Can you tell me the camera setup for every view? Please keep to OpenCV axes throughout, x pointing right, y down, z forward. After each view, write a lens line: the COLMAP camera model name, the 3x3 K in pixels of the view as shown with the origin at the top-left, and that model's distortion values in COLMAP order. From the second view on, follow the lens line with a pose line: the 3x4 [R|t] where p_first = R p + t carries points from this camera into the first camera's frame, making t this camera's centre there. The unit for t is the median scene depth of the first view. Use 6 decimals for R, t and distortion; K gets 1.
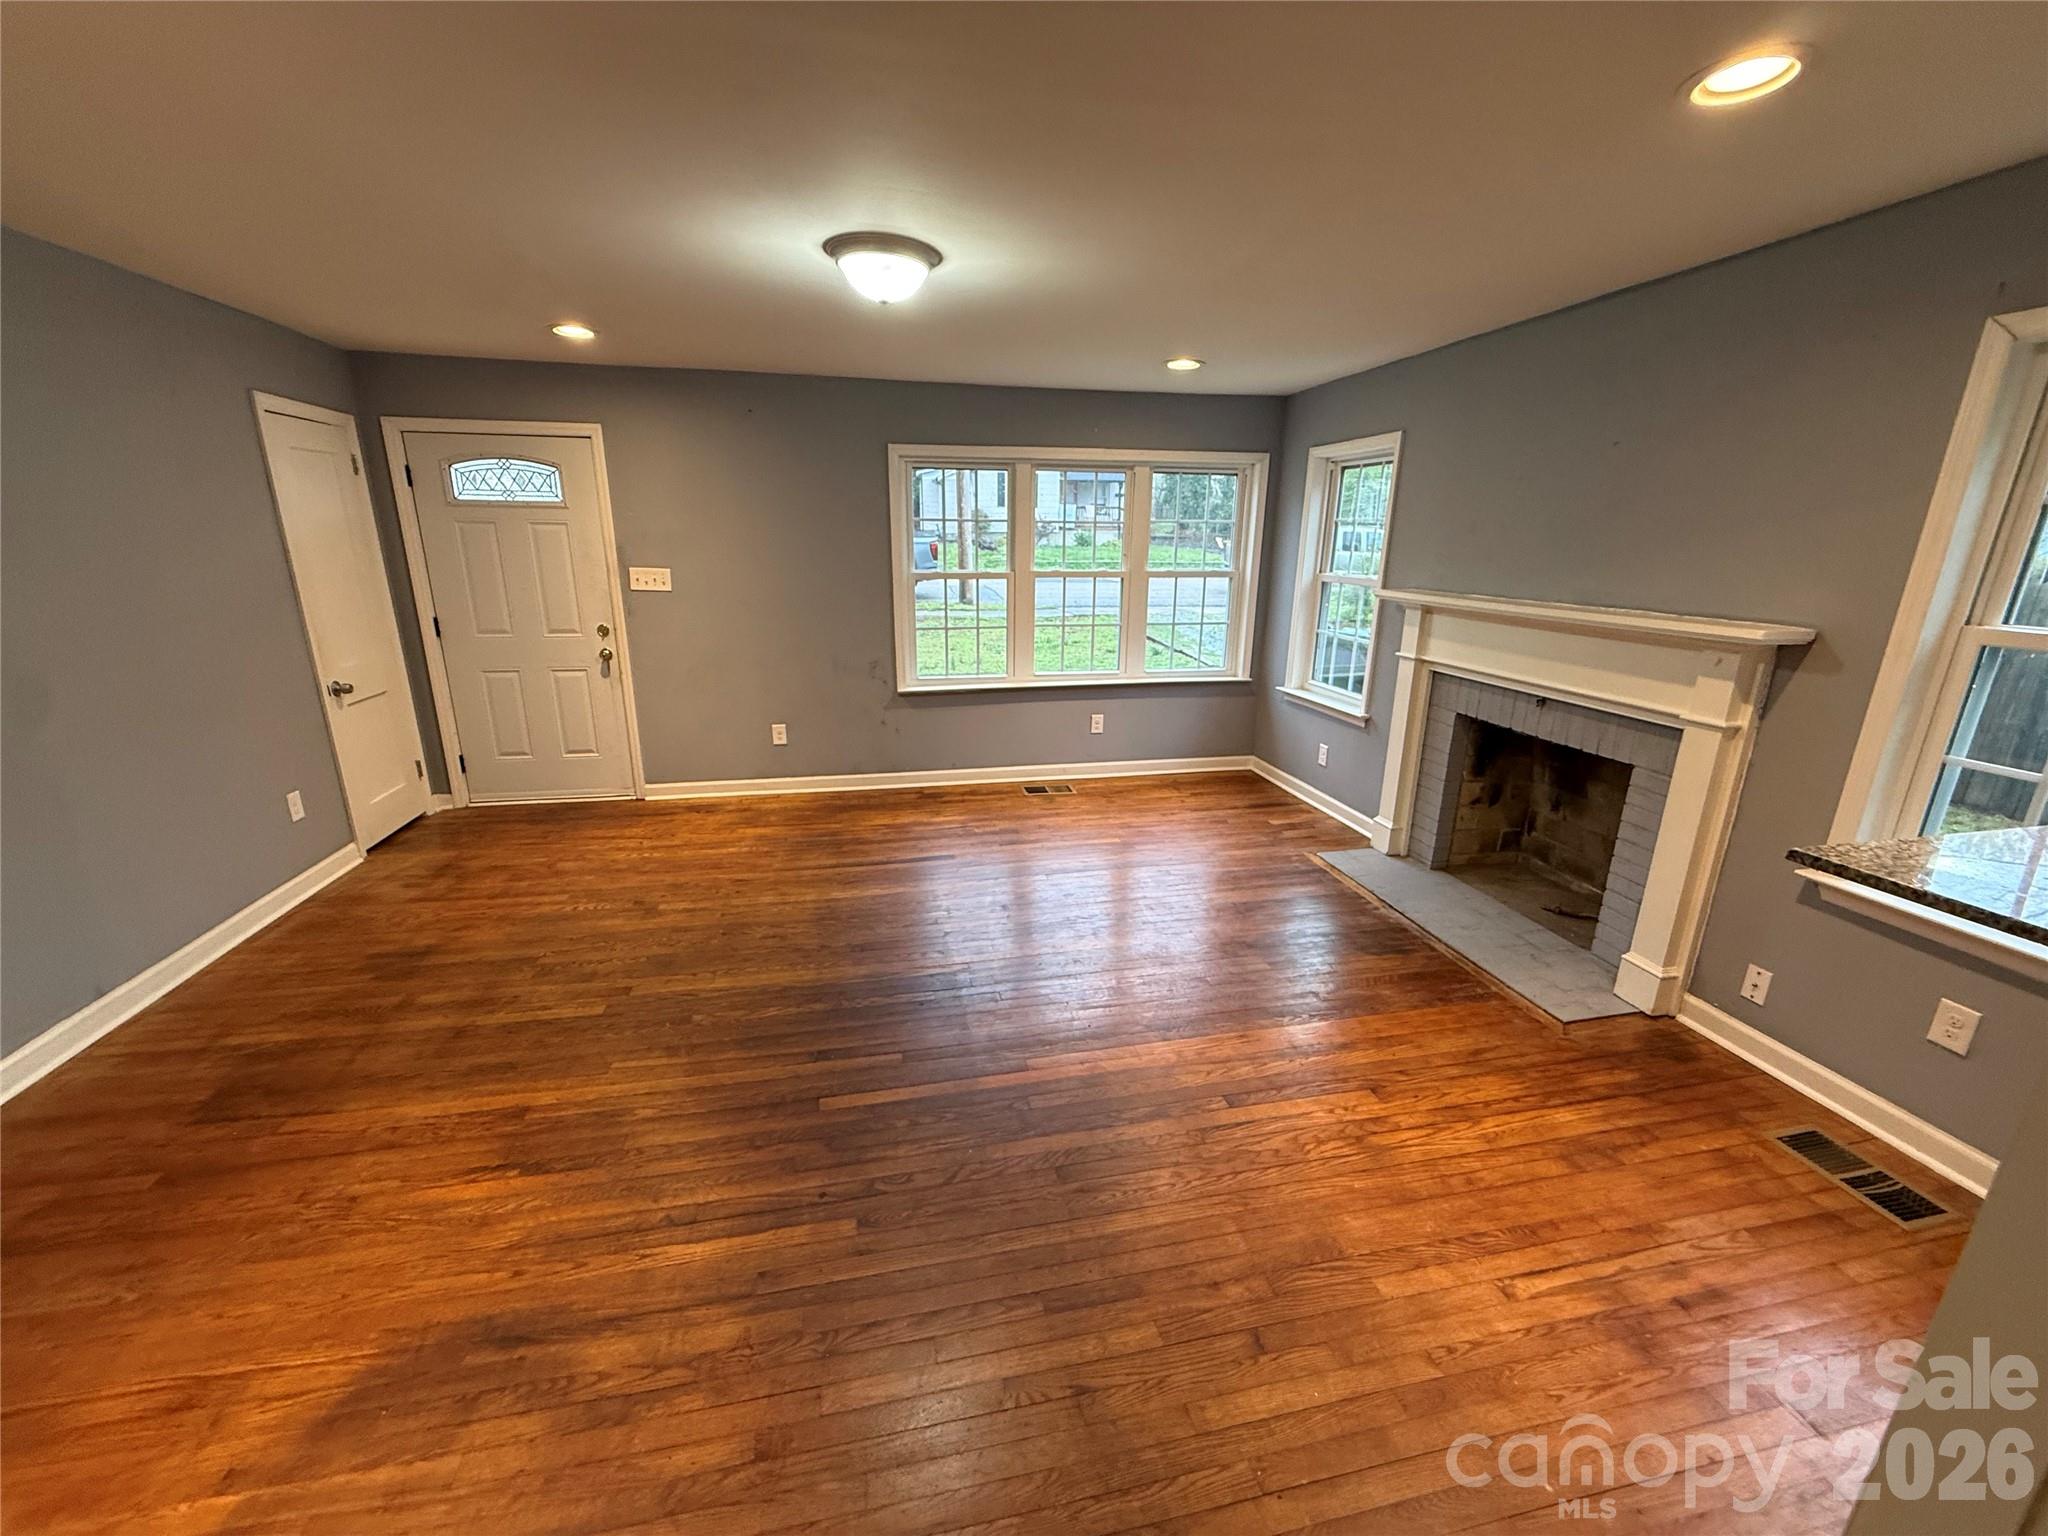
lens RADIAL K [[814.8, 0, 1024.0], [0, 814.8, 768.0], [0, 0, 1]] dist [0.000939, 0.000461]
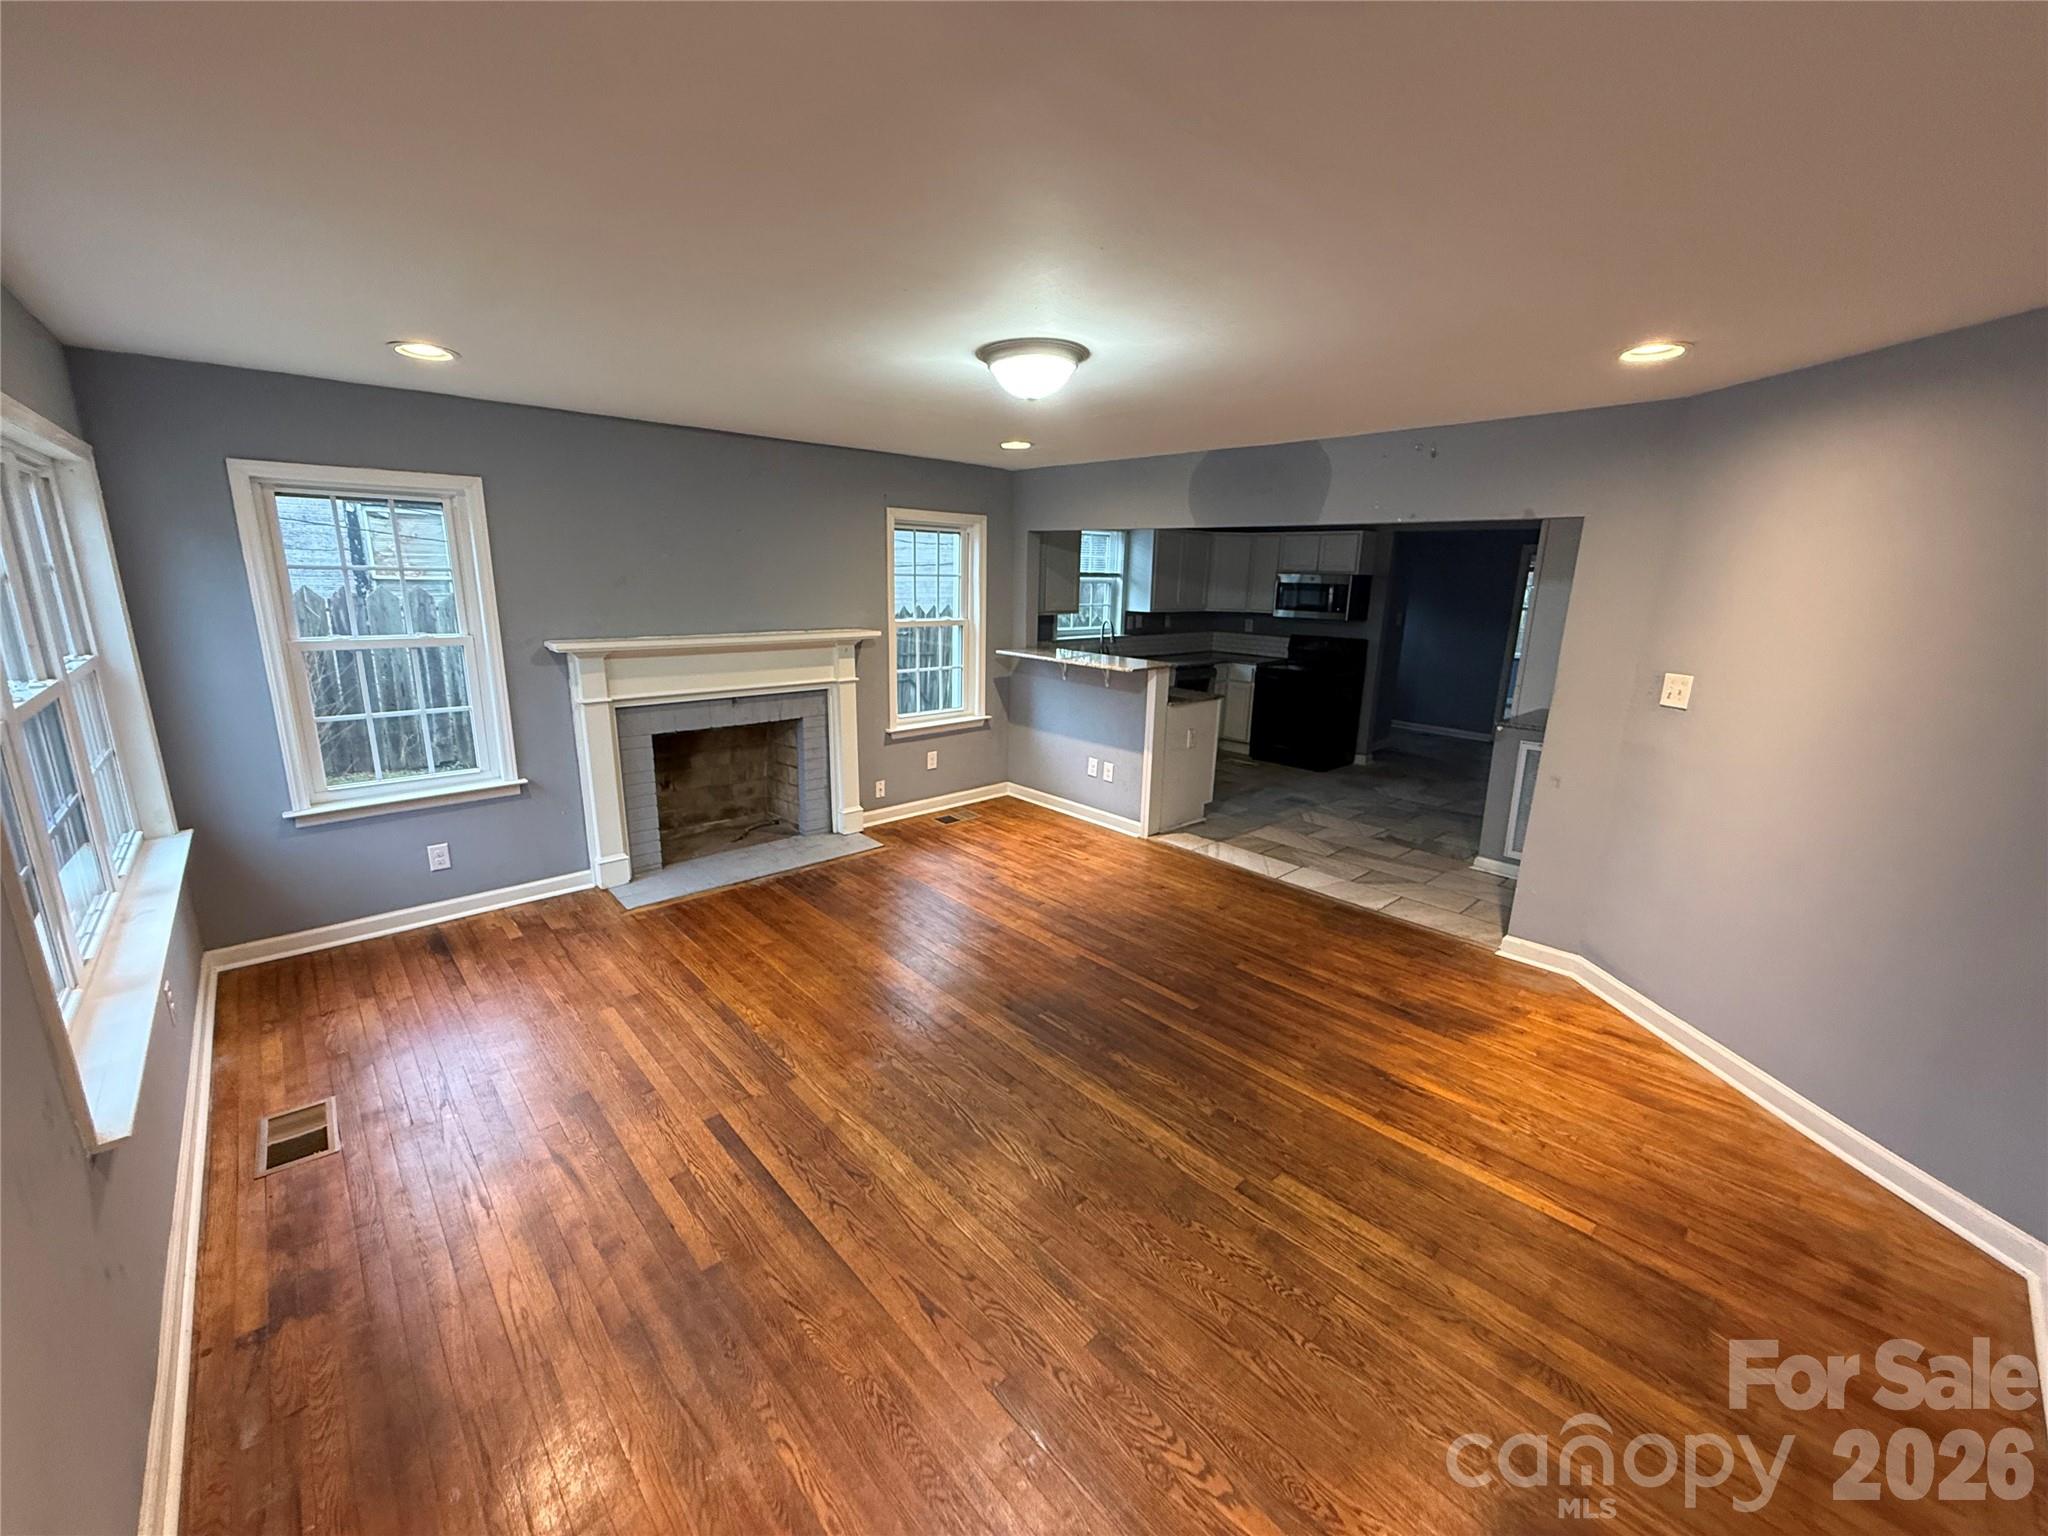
lens RADIAL K [[814.8, 0, 1024.0], [0, 814.8, 768.0], [0, 0, 1]] dist [0.000939, 0.000461]
pose [[-0.515989, -0.222126, 0.827294, -0.955268], [0.210692, 0.903212, 0.373920, -0.455063], [-0.830280, 0.367243, -0.419247, 1.370925]]
